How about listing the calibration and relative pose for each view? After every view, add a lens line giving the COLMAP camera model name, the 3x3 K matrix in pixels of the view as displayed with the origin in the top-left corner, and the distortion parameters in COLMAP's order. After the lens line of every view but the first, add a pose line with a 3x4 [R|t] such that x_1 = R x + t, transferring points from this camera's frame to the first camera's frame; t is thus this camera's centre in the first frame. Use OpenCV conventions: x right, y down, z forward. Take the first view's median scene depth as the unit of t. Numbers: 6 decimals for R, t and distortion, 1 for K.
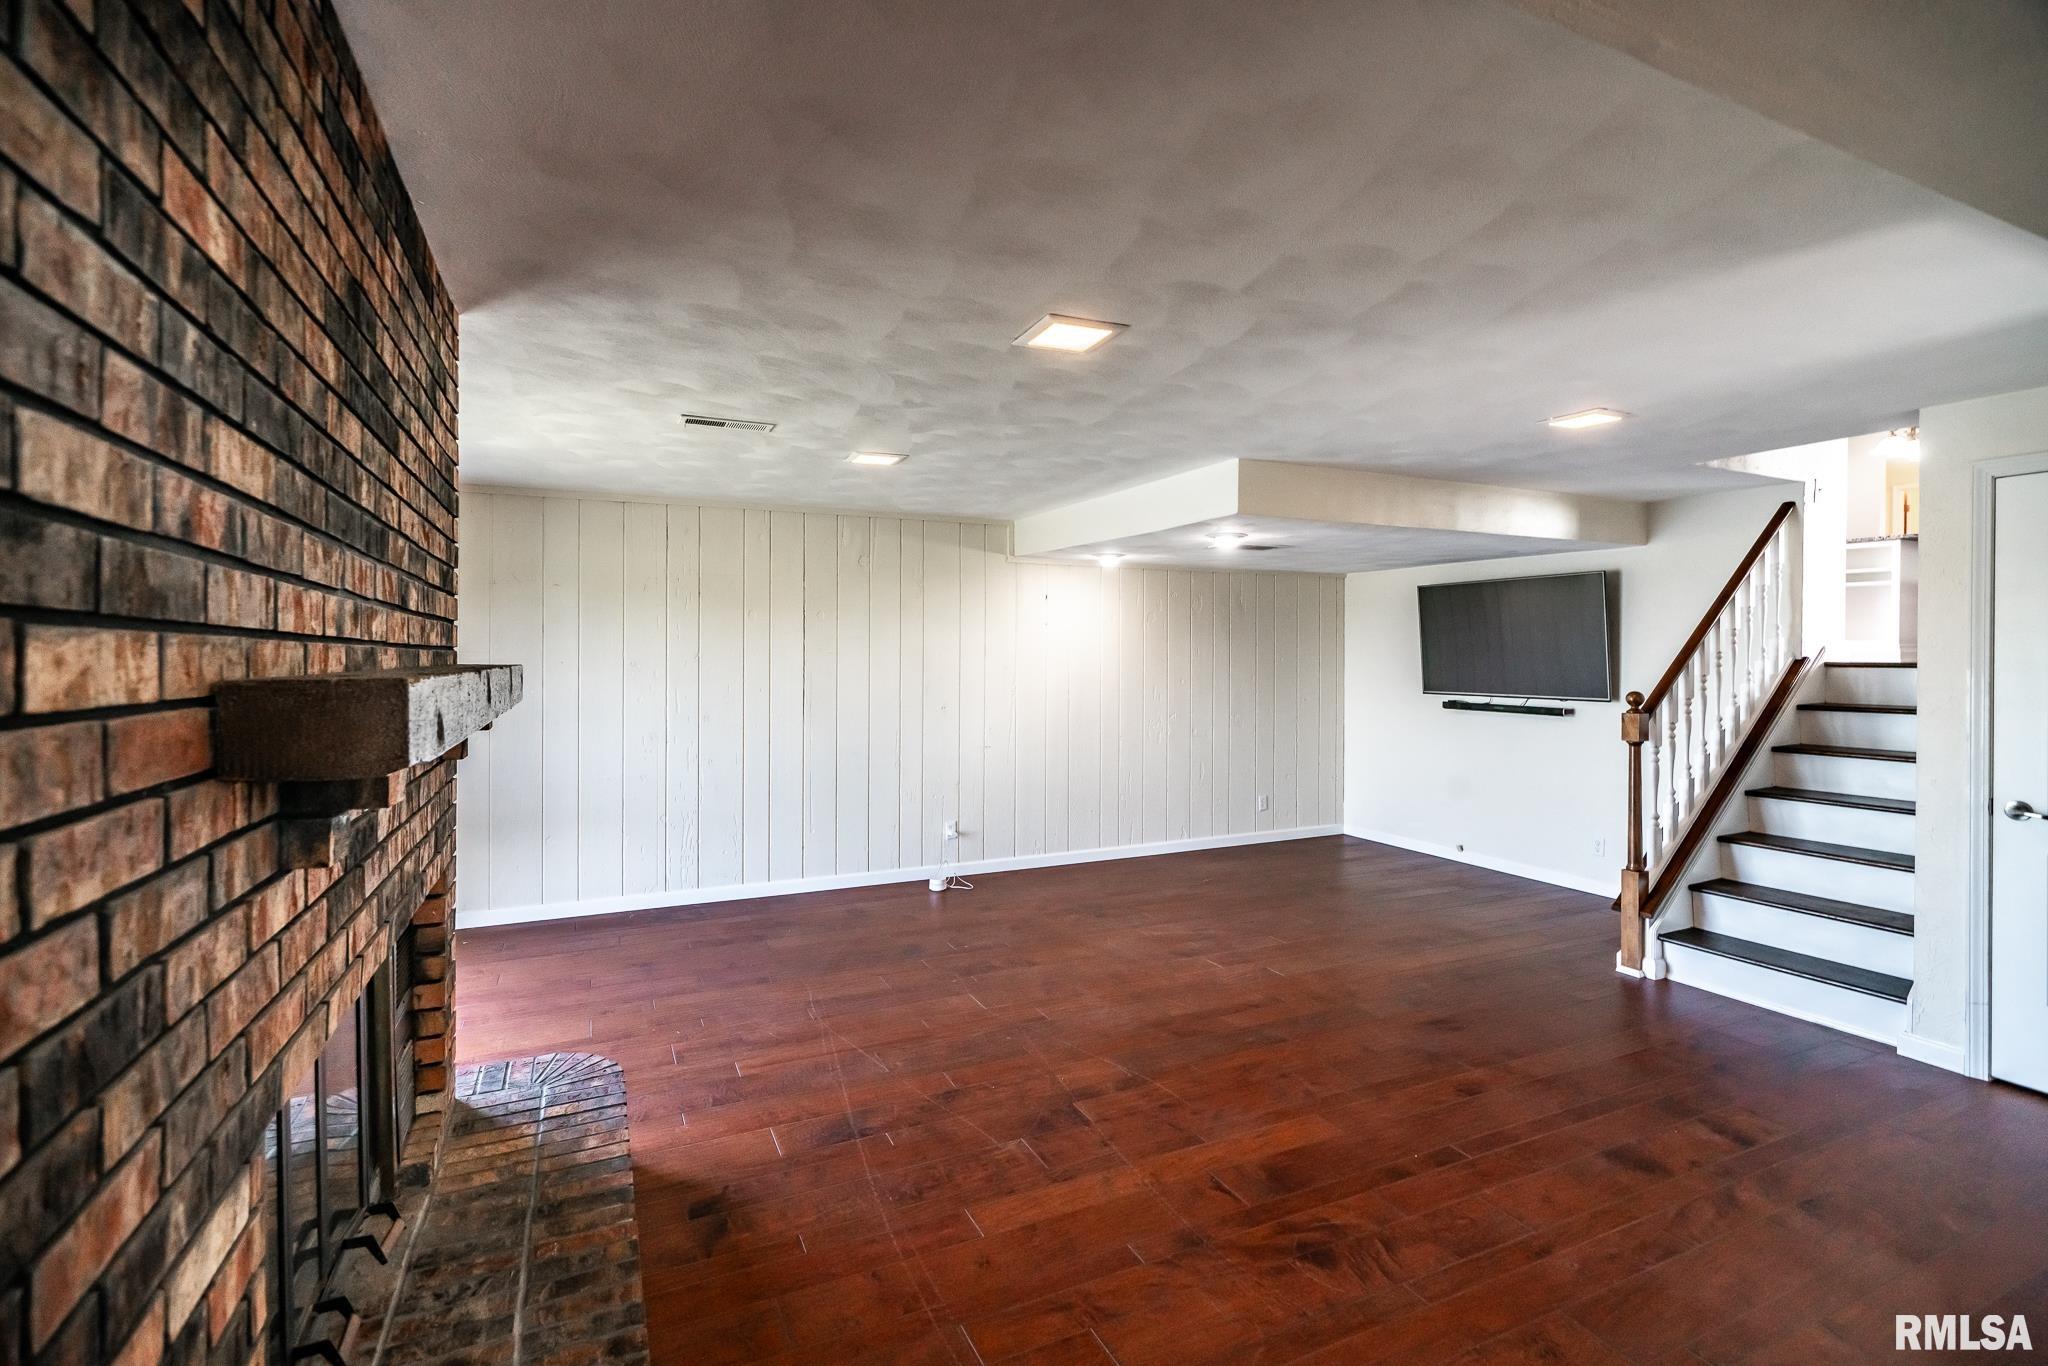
lens RADIAL K [[918.0, 0, 1015.4], [0, 918.0, 670.7], [0, 0, 1]] dist [-0.002753, 0.001524]
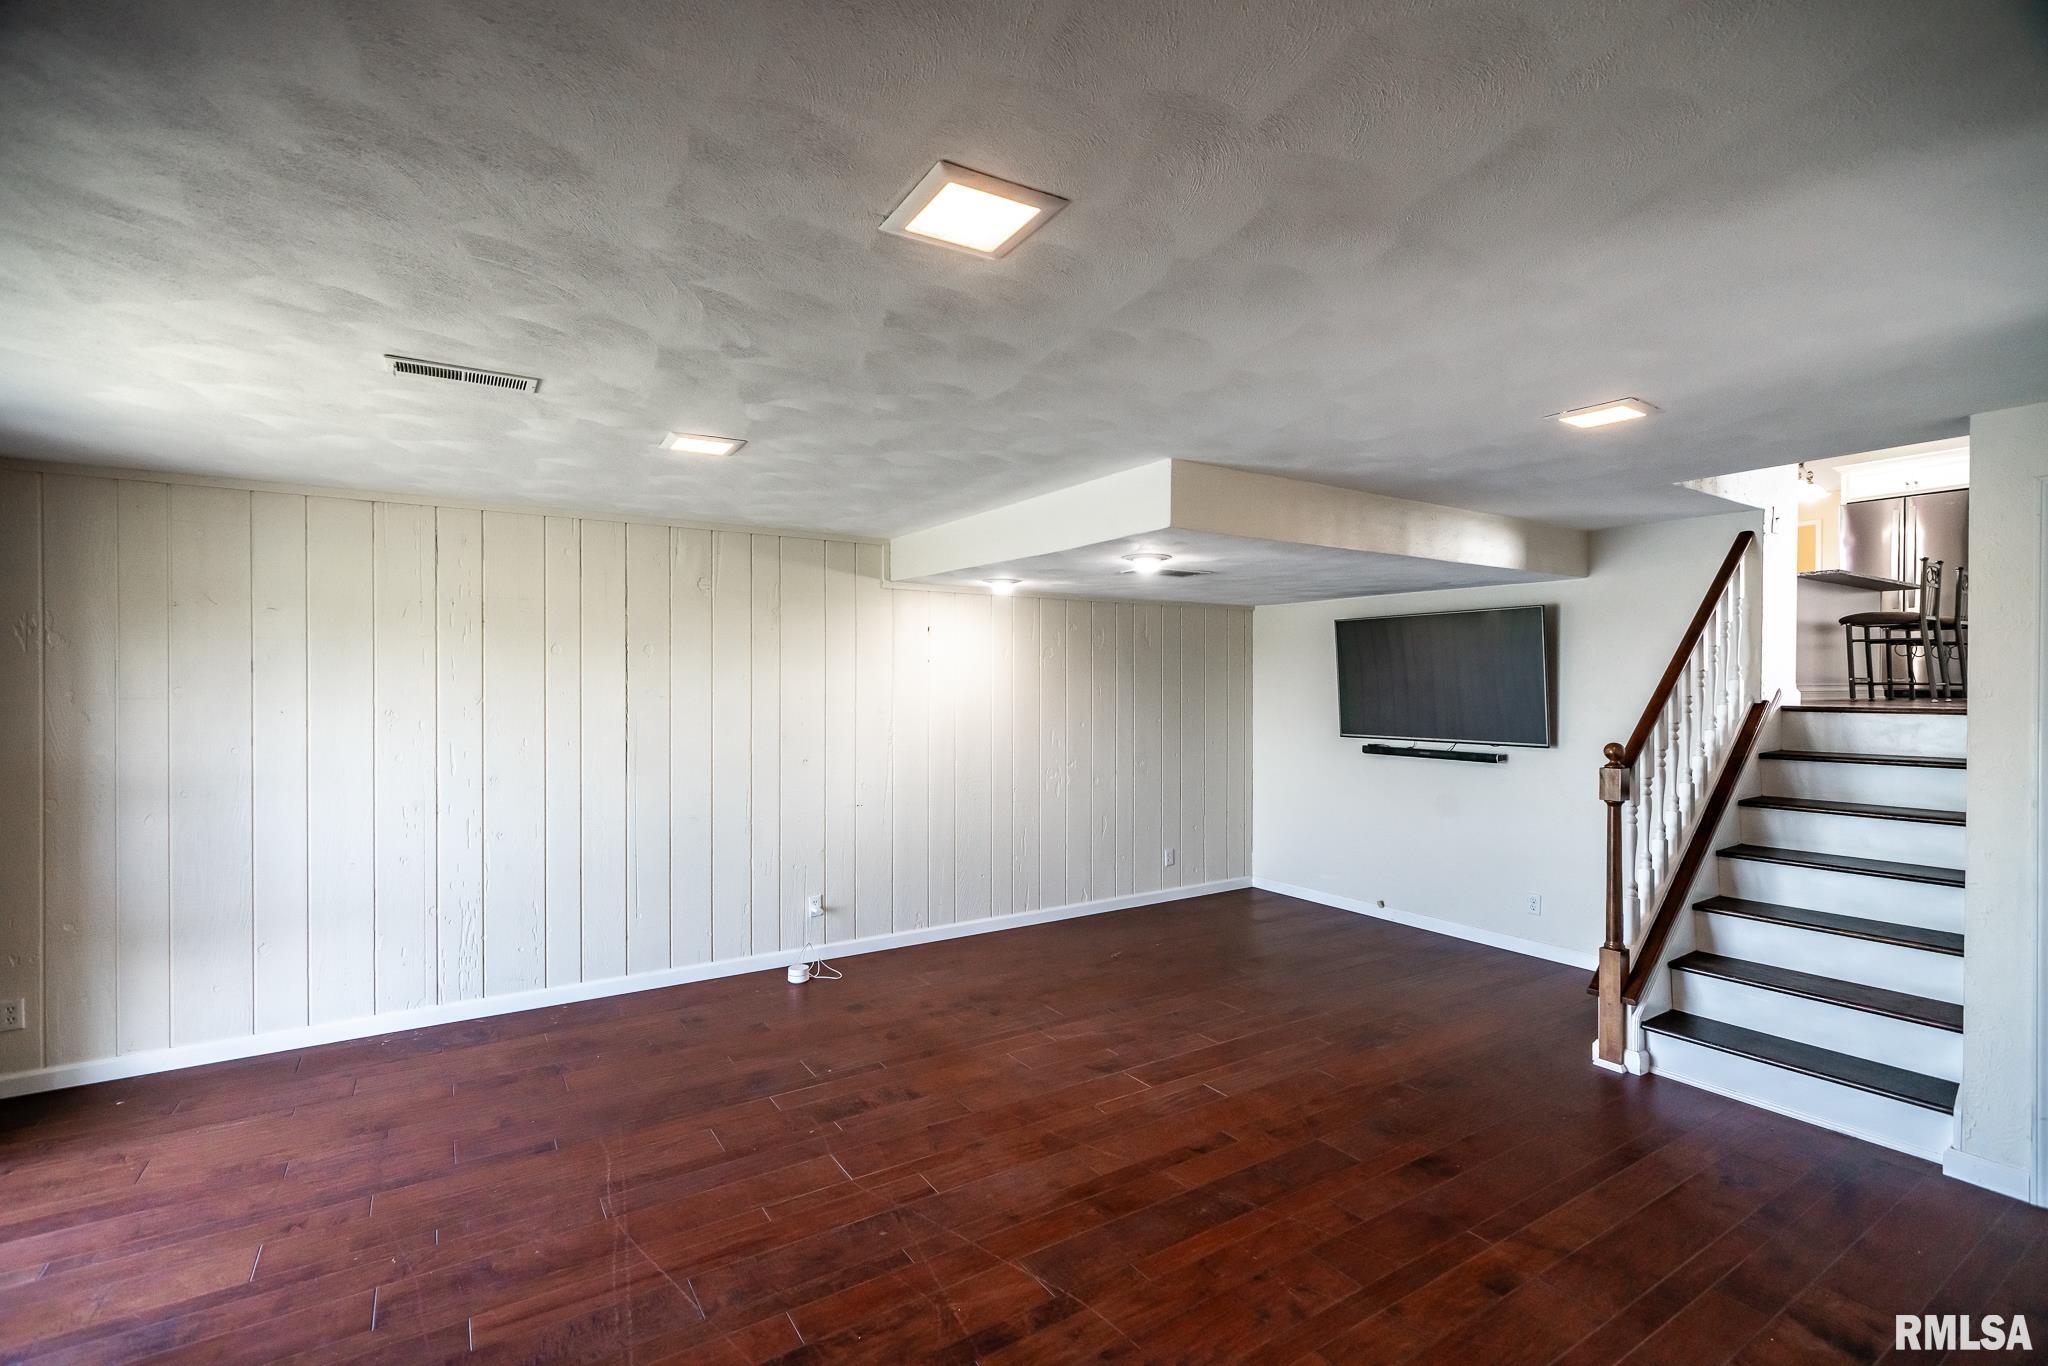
lens RADIAL K [[918.0, 0, 1036.3], [0, 918.0, 691.5], [0, 0, 1]] dist [-0.002753, 0.001524]
pose [[0.988248, -0.003549, 0.152815, 0.002948], [0.005444, 0.999913, -0.011983, -0.018200], [-0.152759, 0.012674, 0.988182, 0.220577]]
